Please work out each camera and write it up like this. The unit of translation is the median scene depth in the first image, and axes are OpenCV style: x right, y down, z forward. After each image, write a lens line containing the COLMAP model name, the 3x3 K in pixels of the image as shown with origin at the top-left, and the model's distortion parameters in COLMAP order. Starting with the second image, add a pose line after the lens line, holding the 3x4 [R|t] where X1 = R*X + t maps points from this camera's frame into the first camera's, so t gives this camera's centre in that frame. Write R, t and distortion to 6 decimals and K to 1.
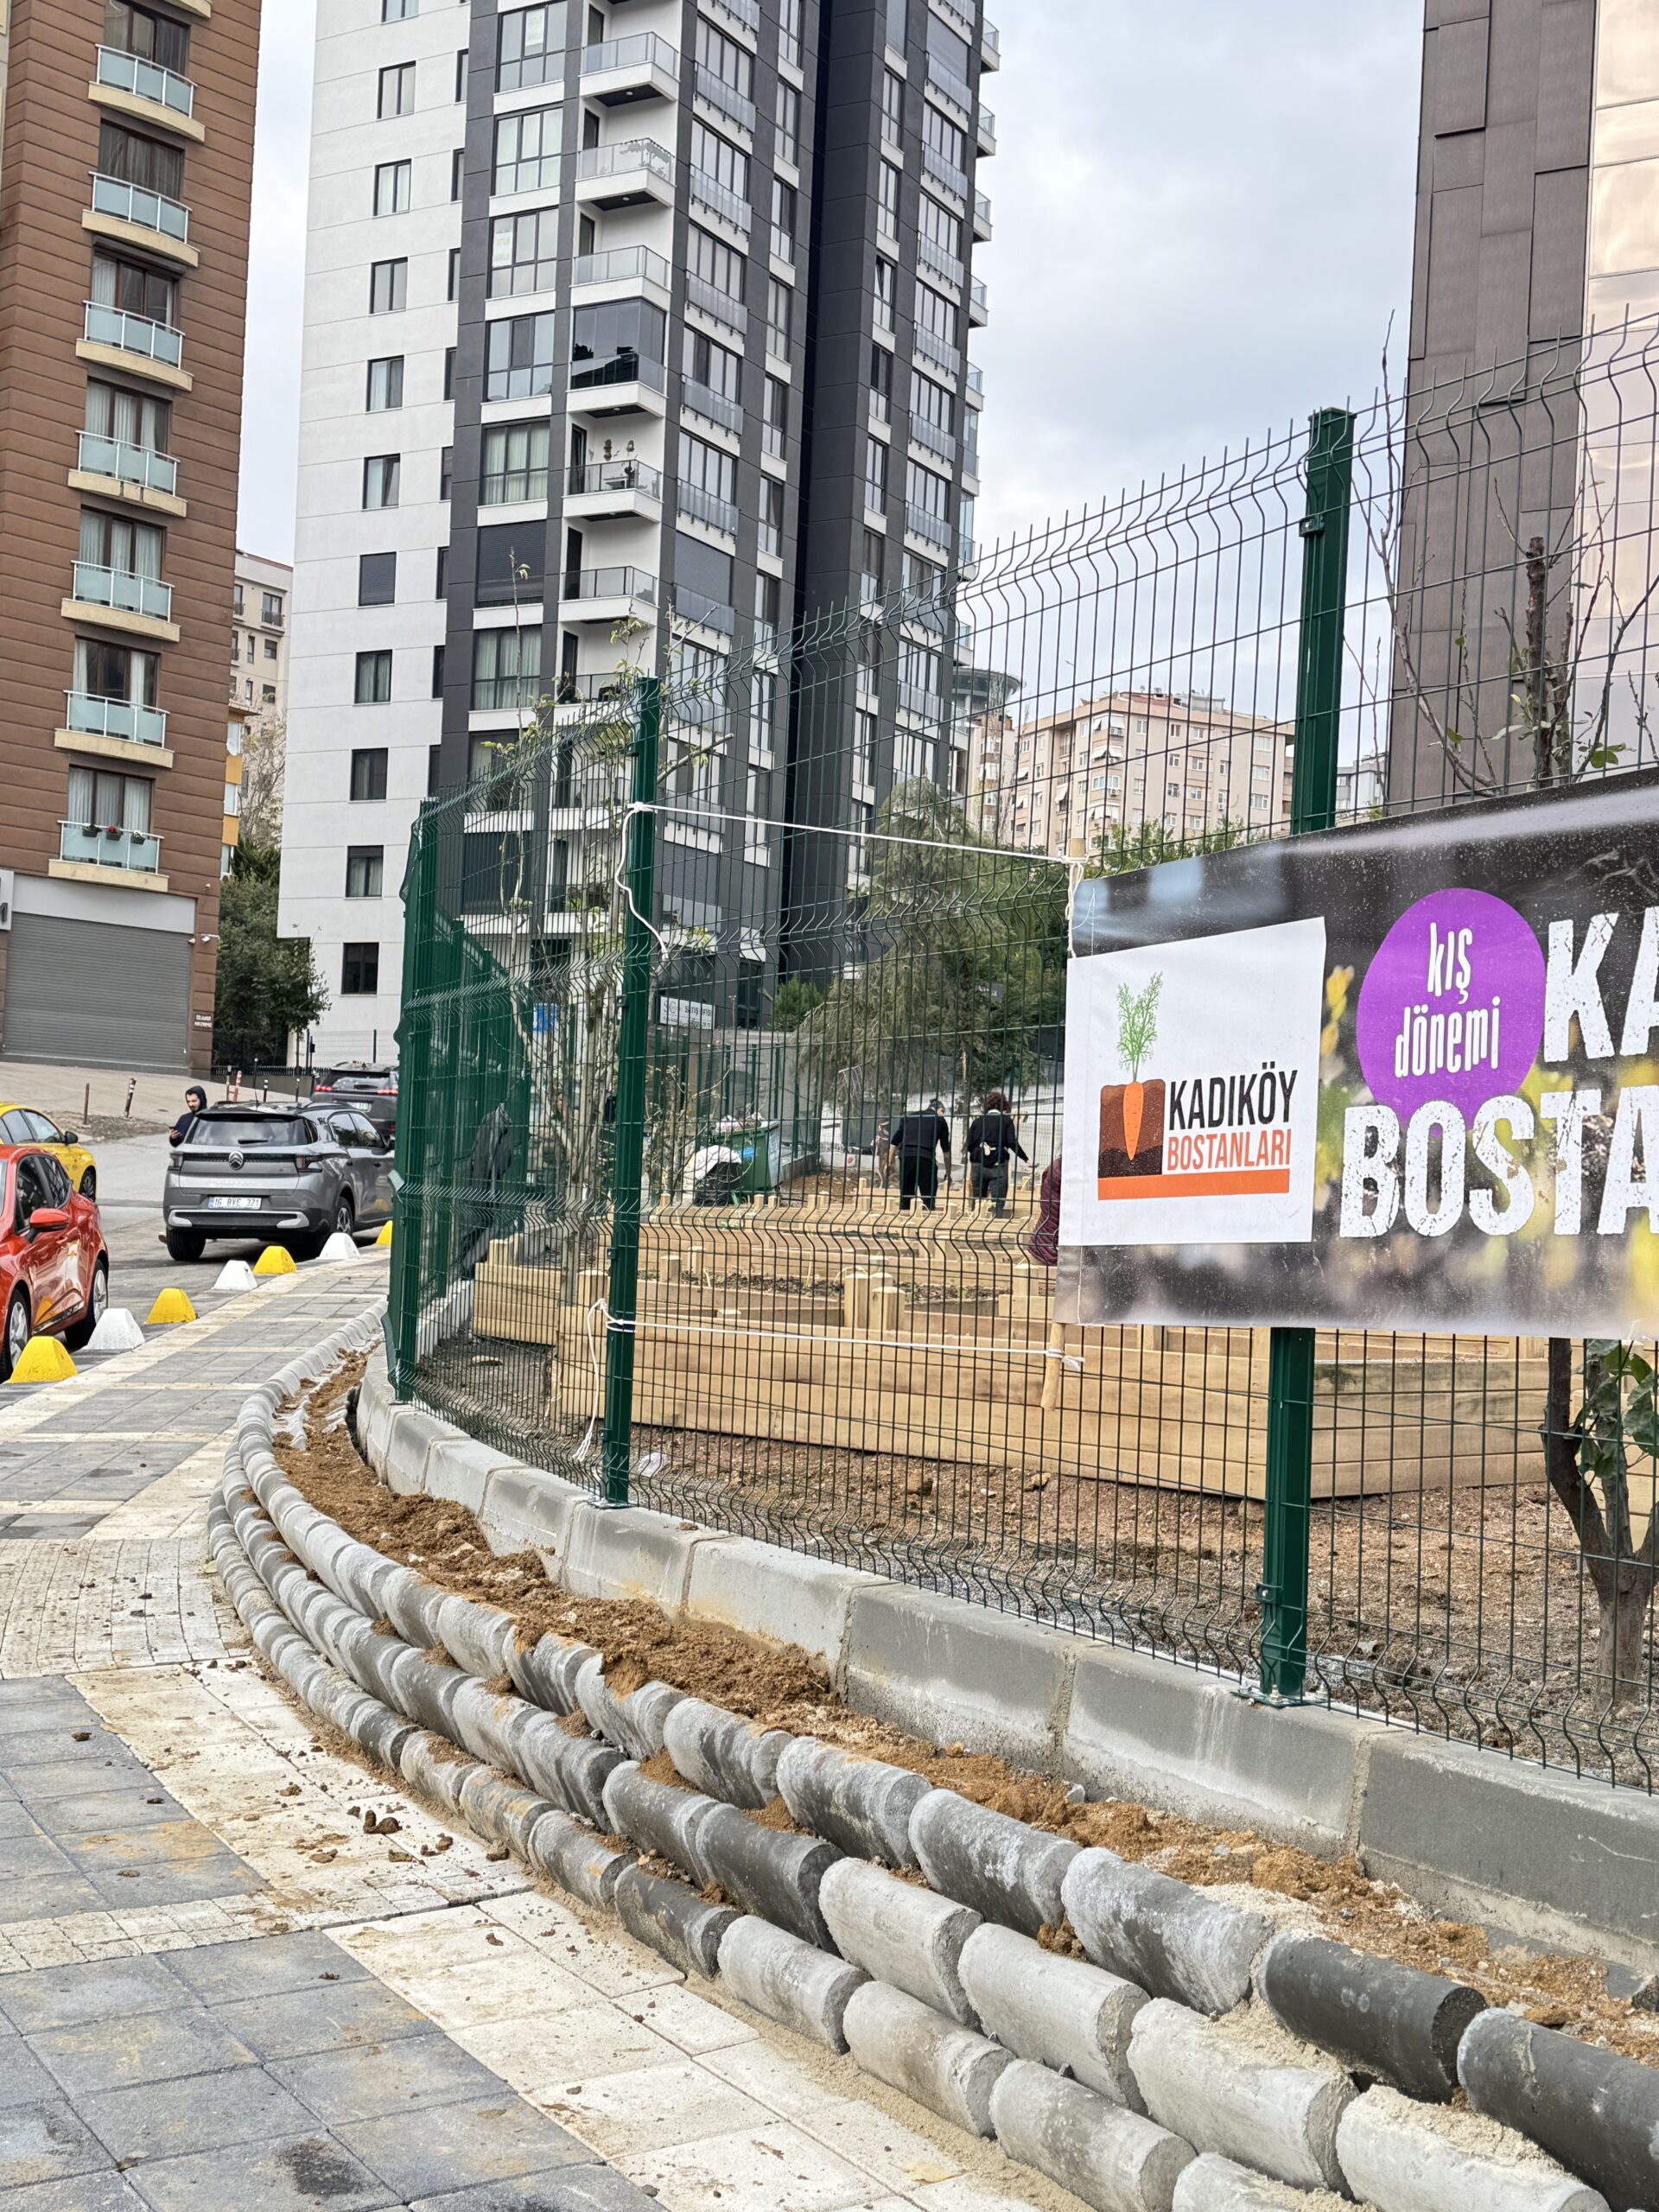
lens RADIAL K [[2575.6, 0, 818.1], [0, 2575.6, 1119.8], [0, 0, 1]] dist [0.121991, 0.000000]
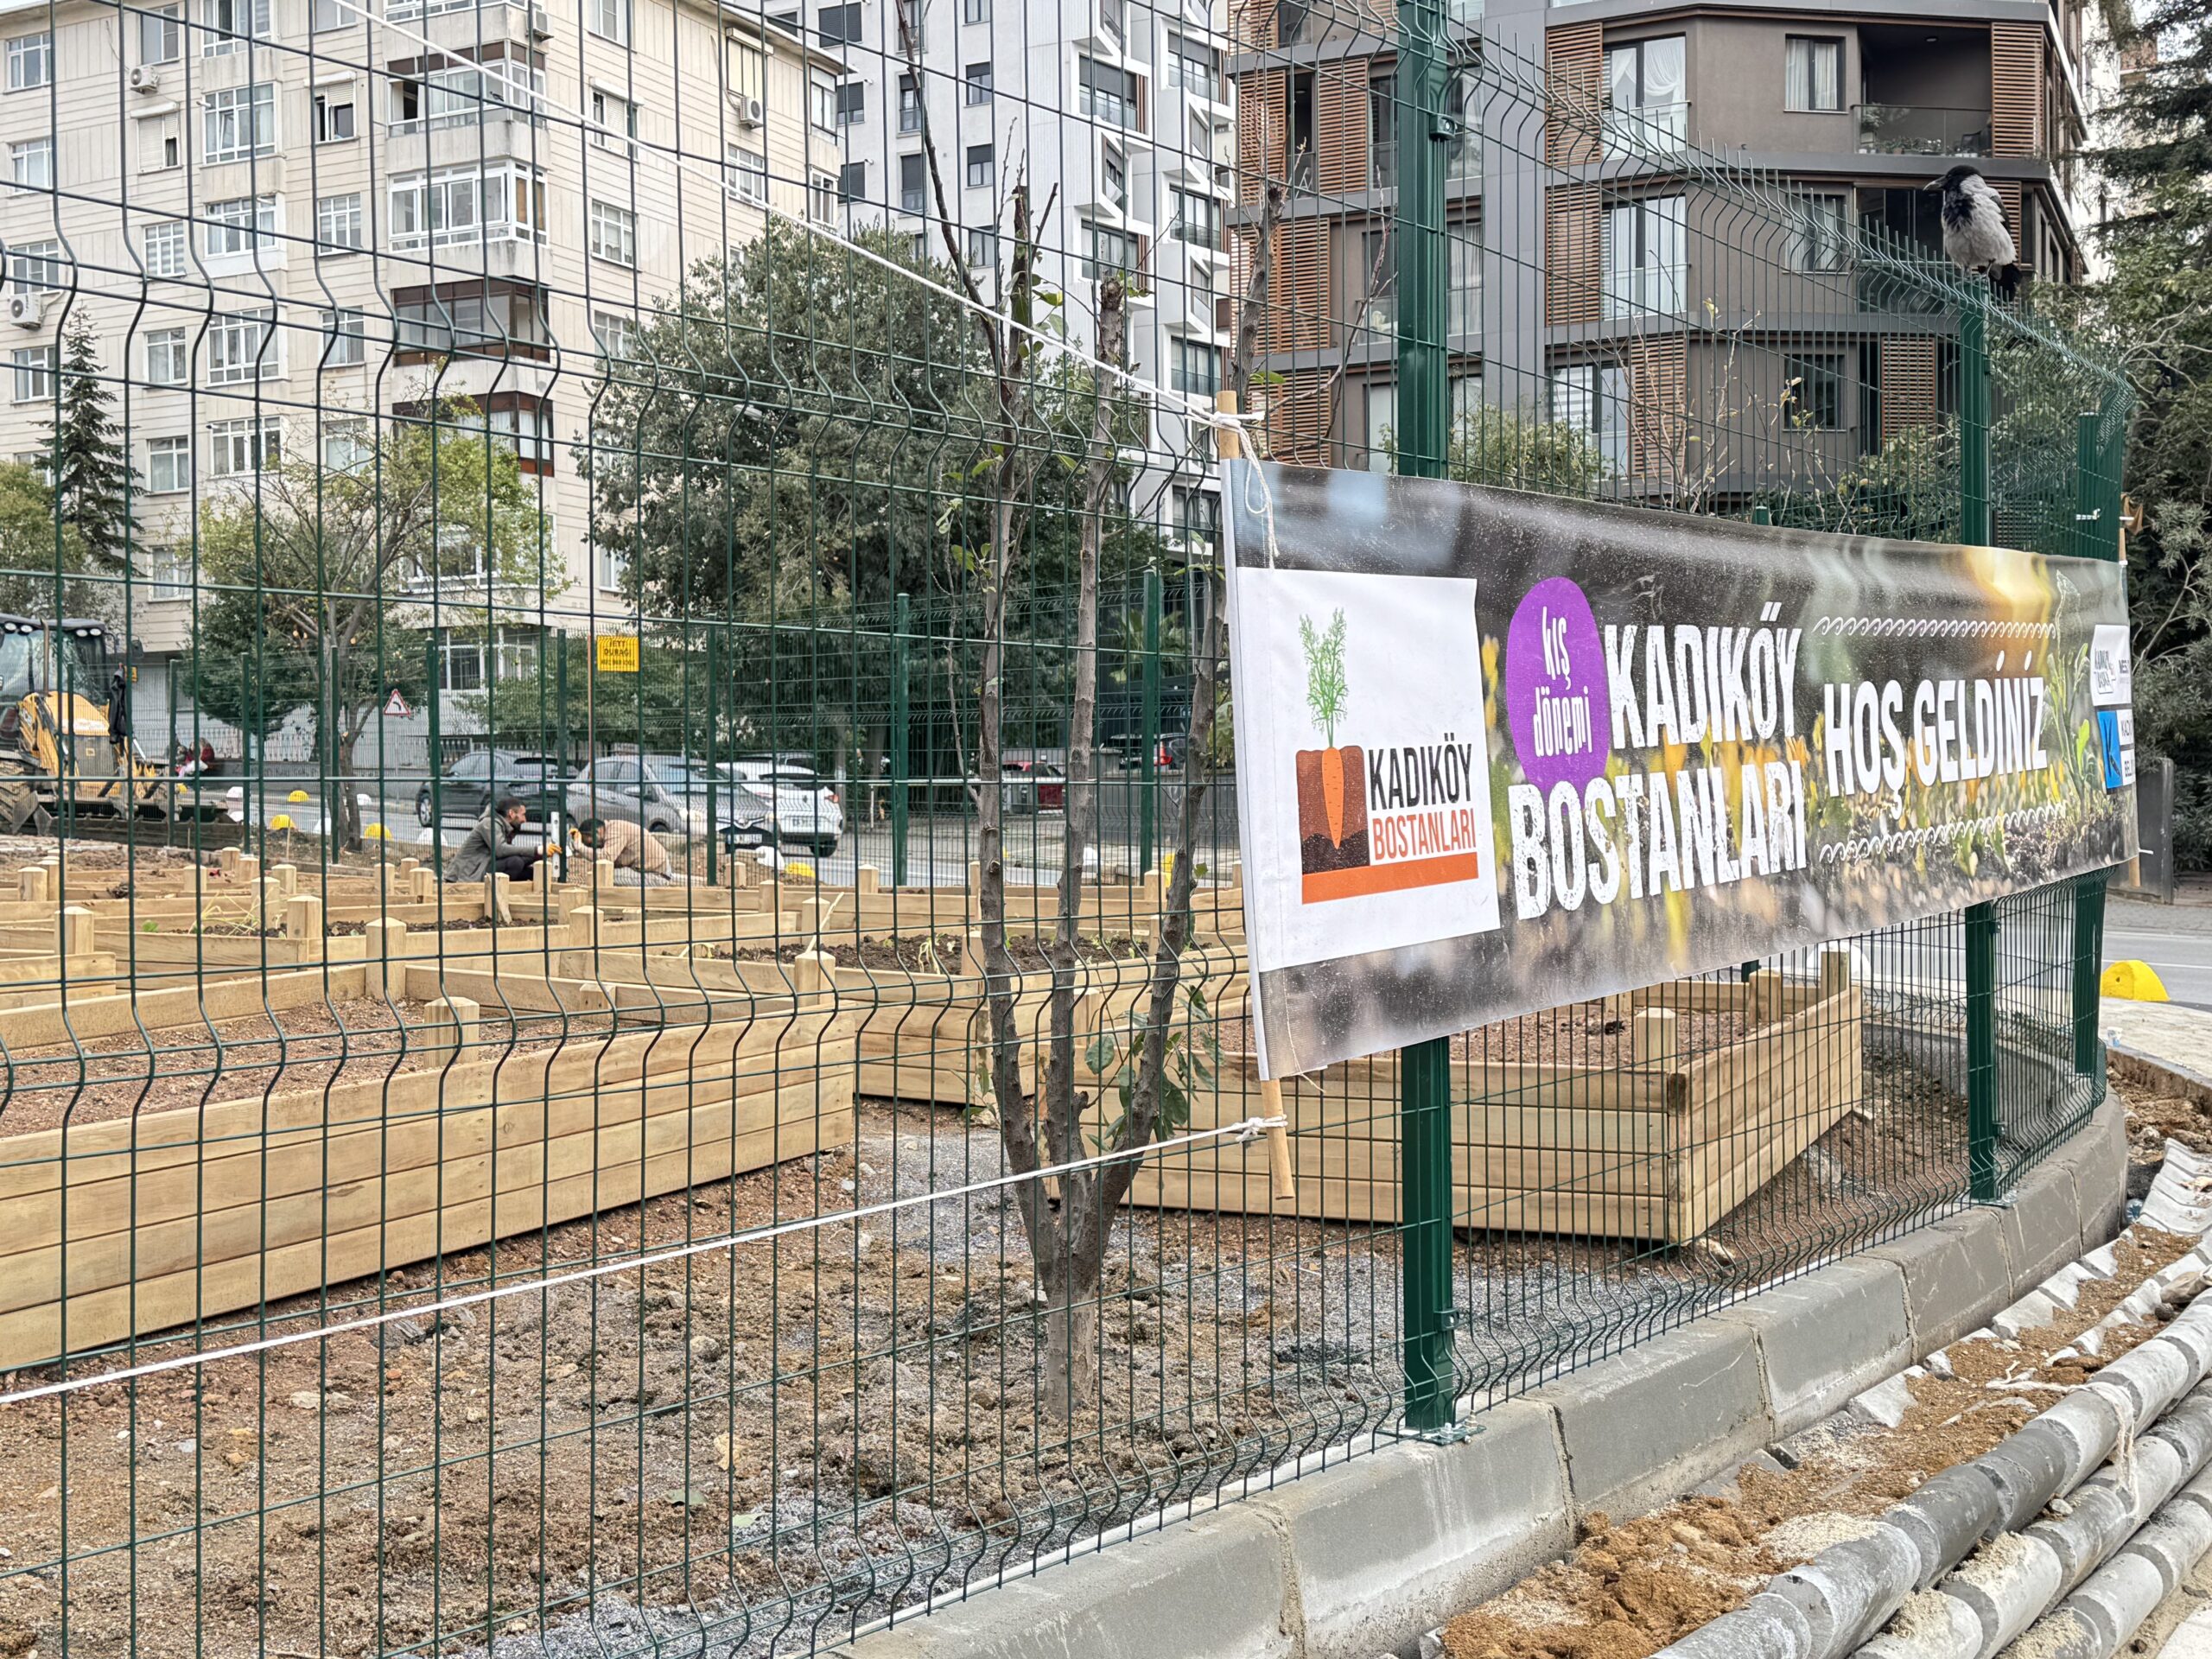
lens RADIAL K [[2575.6, 0, 1105.4], [0, 2575.6, 825.5], [0, 0, 1]] dist [0.121991, 0.000000]
pose [[-0.380340, -0.043419, 0.923827, -0.619091], [-0.037946, 0.998789, 0.031320, -0.014234], [-0.924068, -0.023143, -0.381527, 1.484812]]
